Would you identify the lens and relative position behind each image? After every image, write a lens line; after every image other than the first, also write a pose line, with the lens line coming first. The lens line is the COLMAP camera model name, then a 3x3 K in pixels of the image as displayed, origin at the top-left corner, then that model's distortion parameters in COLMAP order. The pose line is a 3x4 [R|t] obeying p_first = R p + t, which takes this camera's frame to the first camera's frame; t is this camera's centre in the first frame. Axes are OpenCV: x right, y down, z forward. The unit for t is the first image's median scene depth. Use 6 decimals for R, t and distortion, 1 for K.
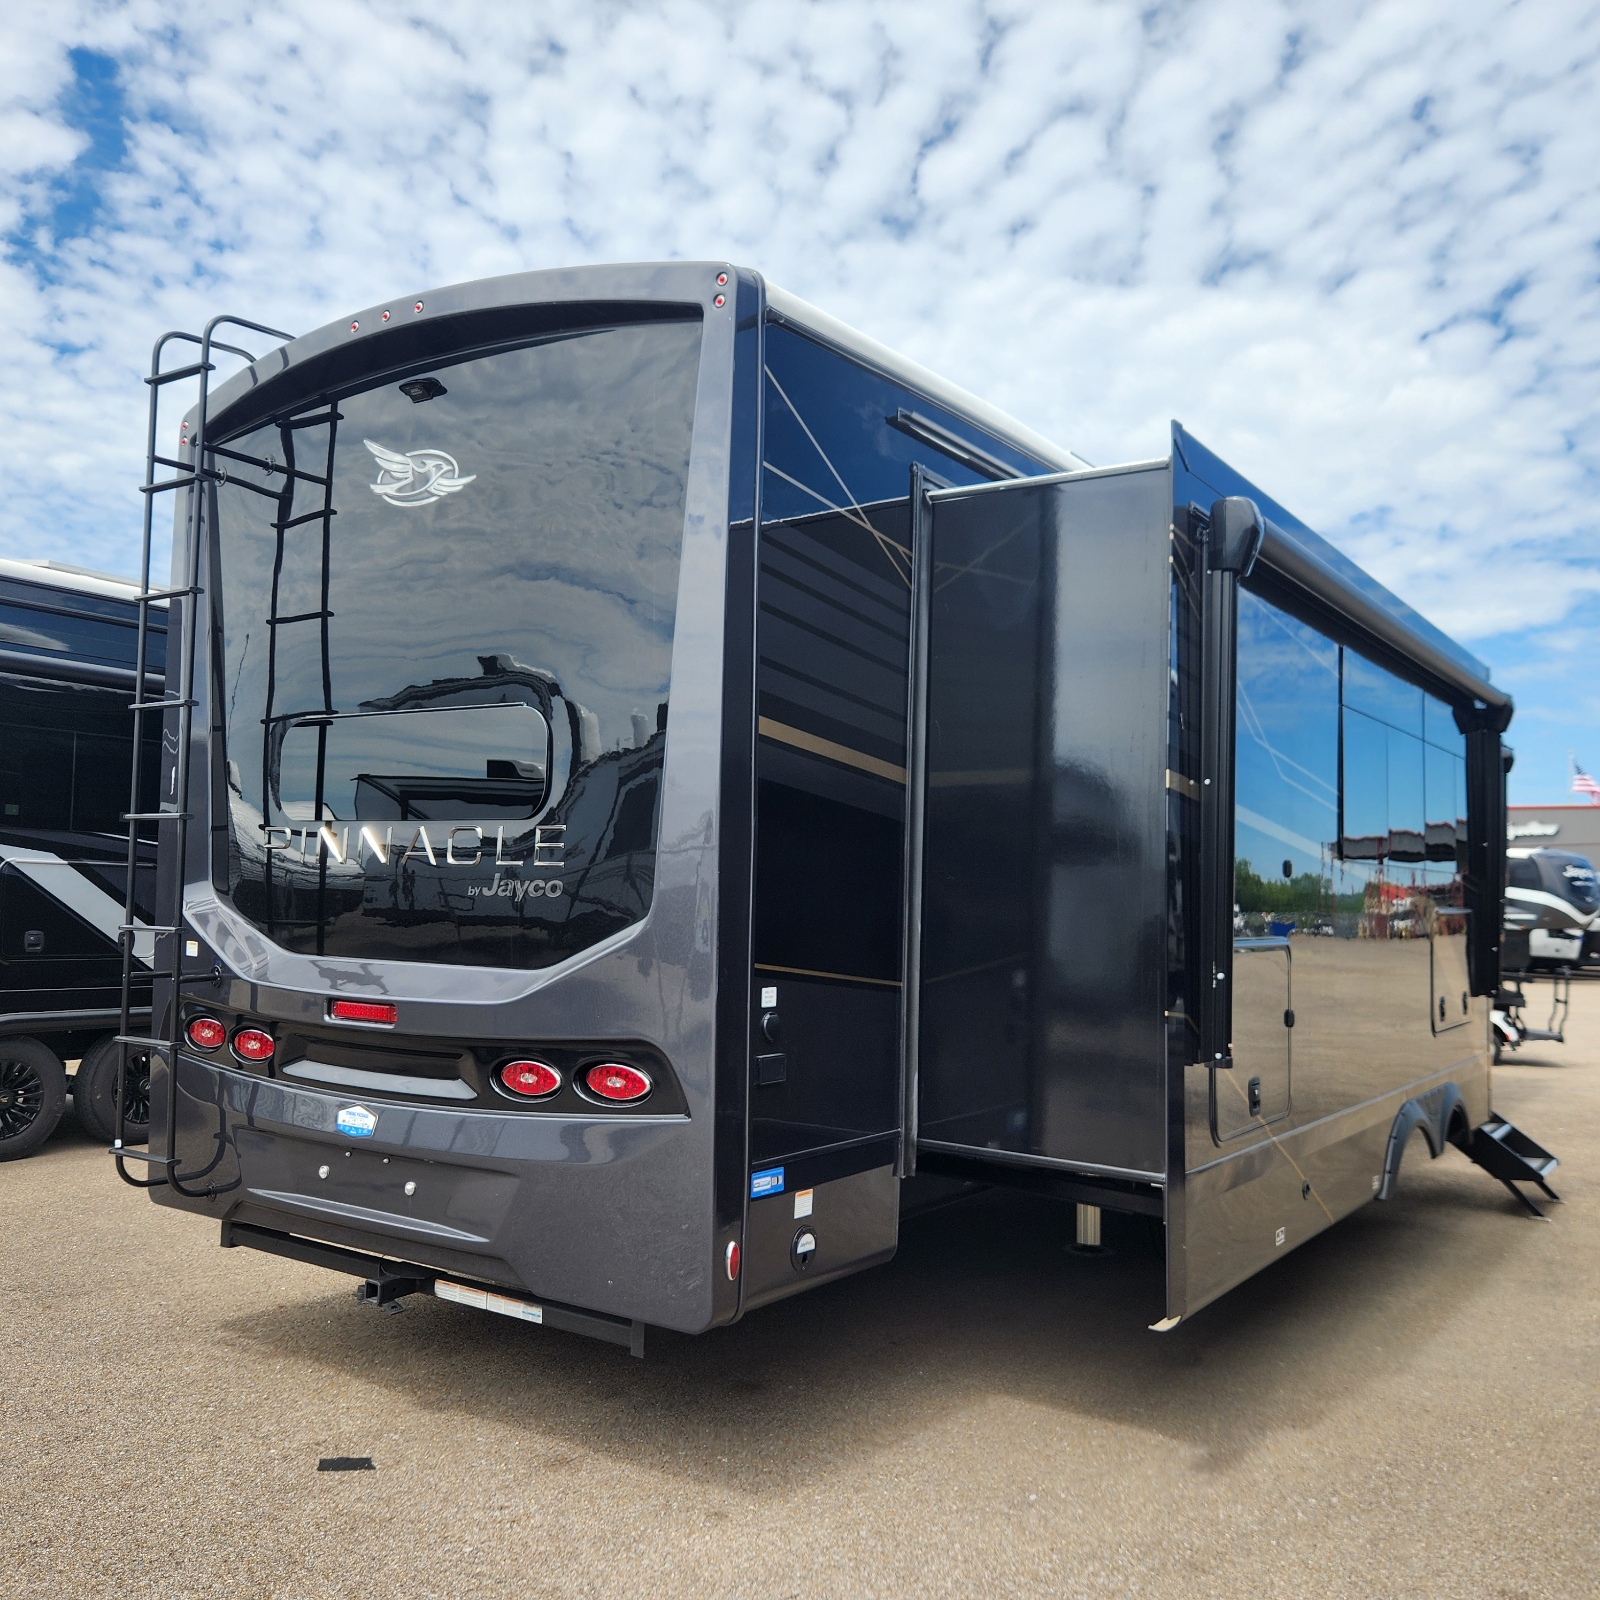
lens RADIAL K [[1464.7, 0, 793.1], [0, 1464.7, 815.9], [0, 0, 1]] dist [0.015875, 0.000000]
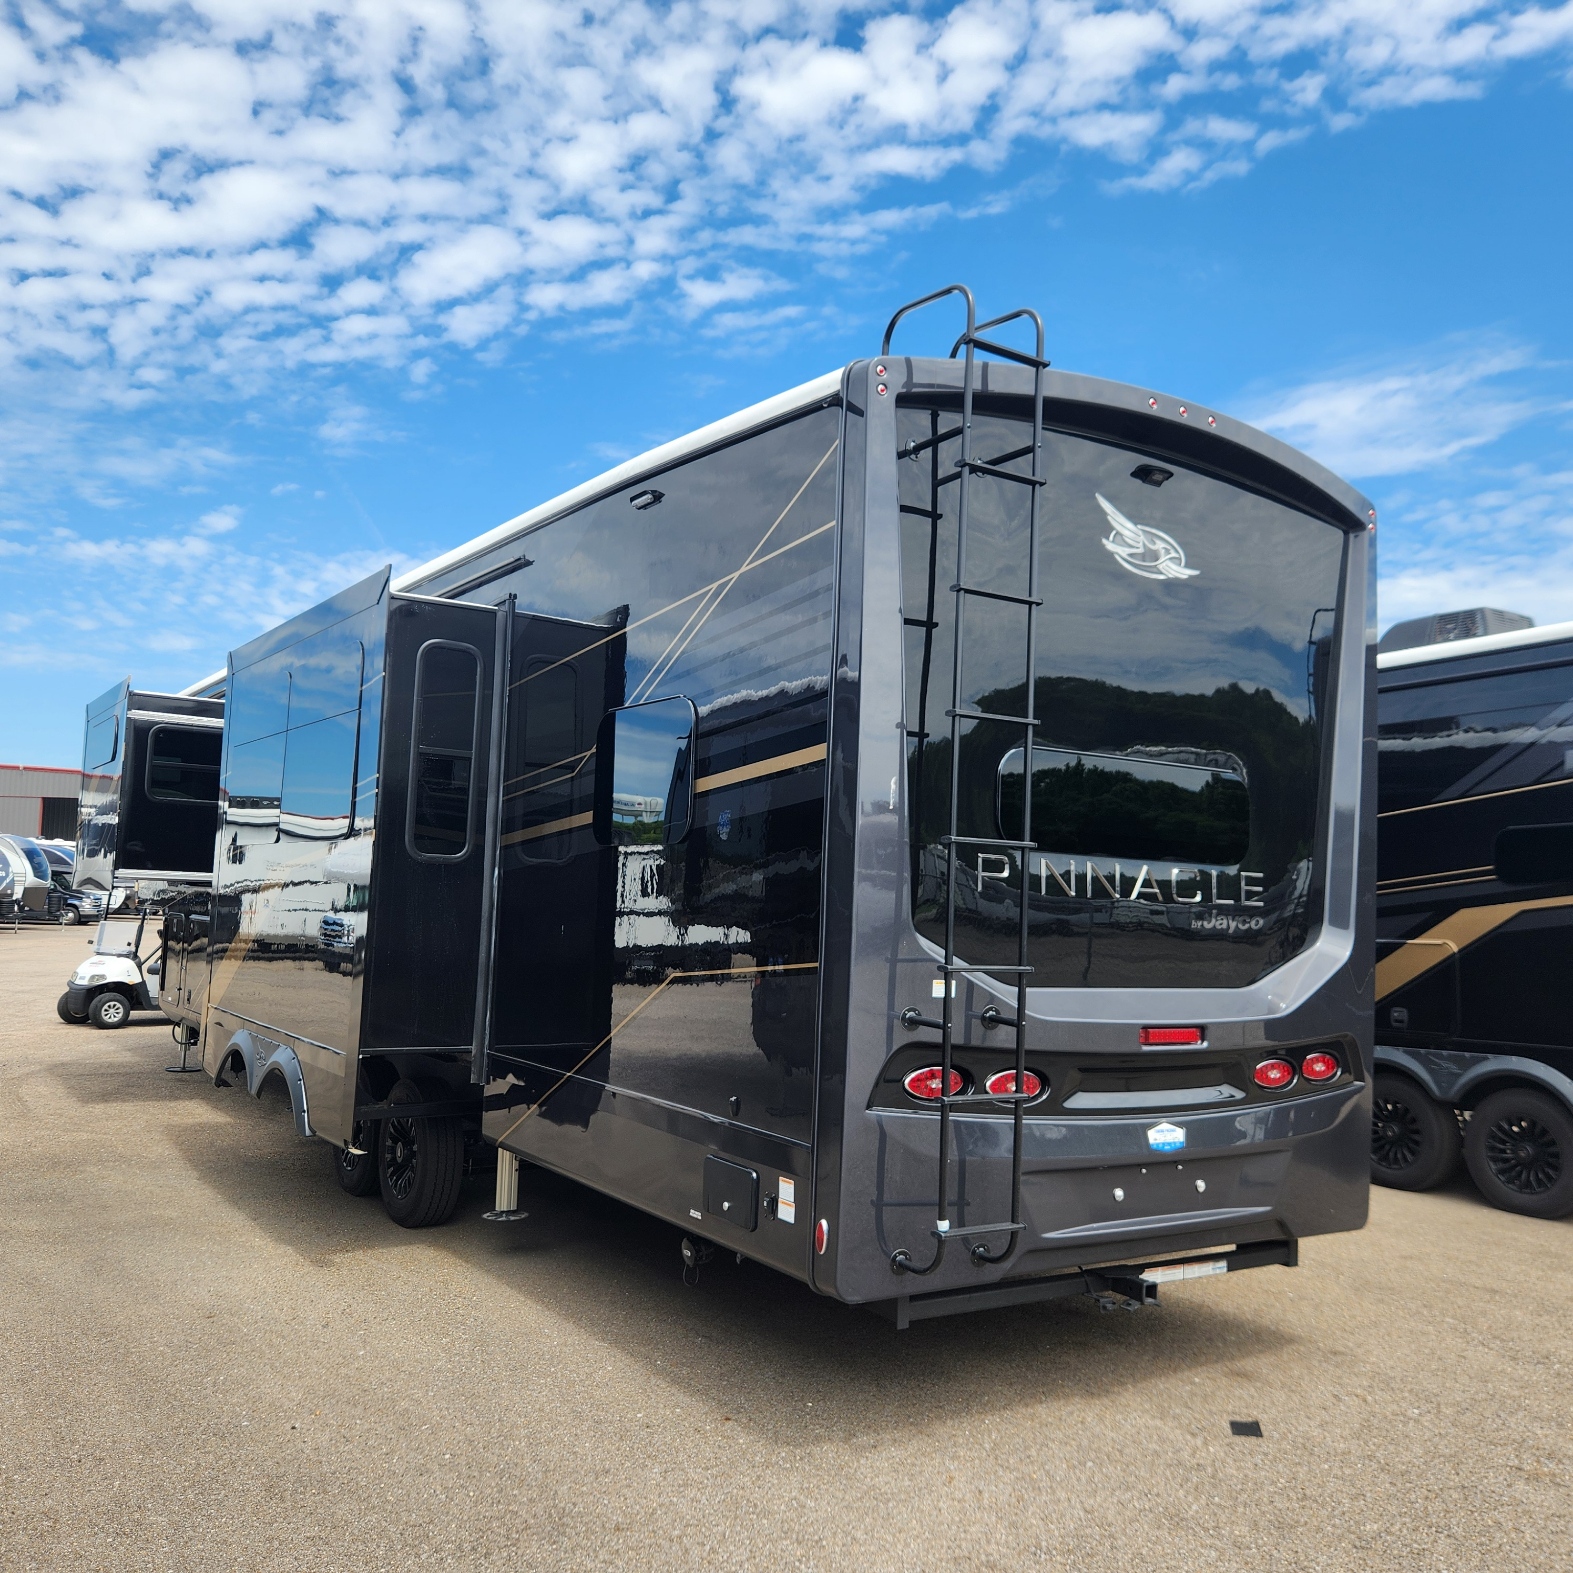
lens RADIAL K [[1440.0, 0, 779.7], [0, 1440.0, 772.9], [0, 0, 1]] dist [0.015875, 0.000000]
pose [[0.376028, 0.068261, 0.924090, -1.360585], [-0.073886, 0.996316, -0.043531, 0.004926], [-0.923658, -0.051908, 0.379687, 0.833996]]
